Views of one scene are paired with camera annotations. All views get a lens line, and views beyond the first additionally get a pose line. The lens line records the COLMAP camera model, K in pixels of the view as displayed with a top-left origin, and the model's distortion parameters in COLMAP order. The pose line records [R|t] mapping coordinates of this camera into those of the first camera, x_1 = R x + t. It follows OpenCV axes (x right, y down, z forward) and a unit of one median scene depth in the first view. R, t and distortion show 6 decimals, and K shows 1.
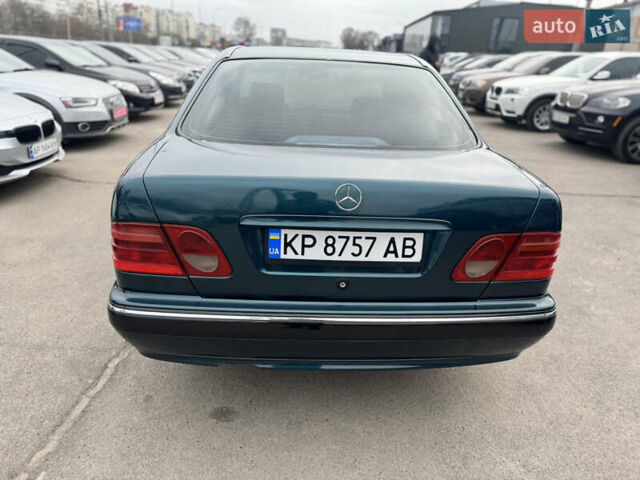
lens RADIAL K [[464.9, 0, 315.0], [0, 464.9, 239.6], [0, 0, 1]] dist [0.000829, -0.006160]
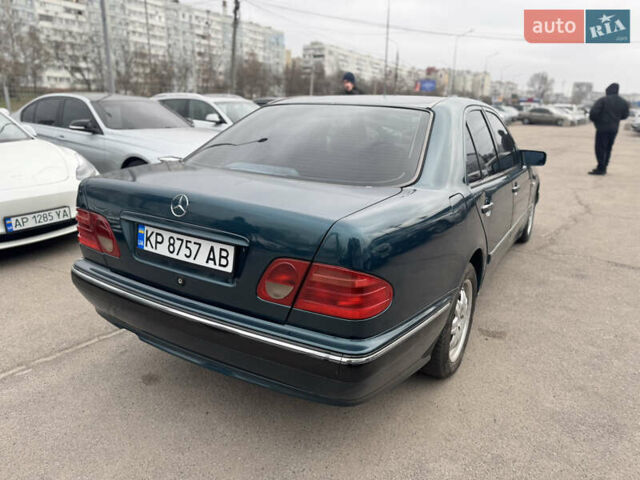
lens RADIAL K [[464.9, 0, 315.0], [0, 464.9, 239.6], [0, 0, 1]] dist [0.000829, -0.006160]
pose [[0.822232, 0.134525, -0.553026, 0.988634], [-0.195878, 0.979193, -0.053037, -0.009293], [0.534384, 0.151935, 0.831474, 0.188692]]
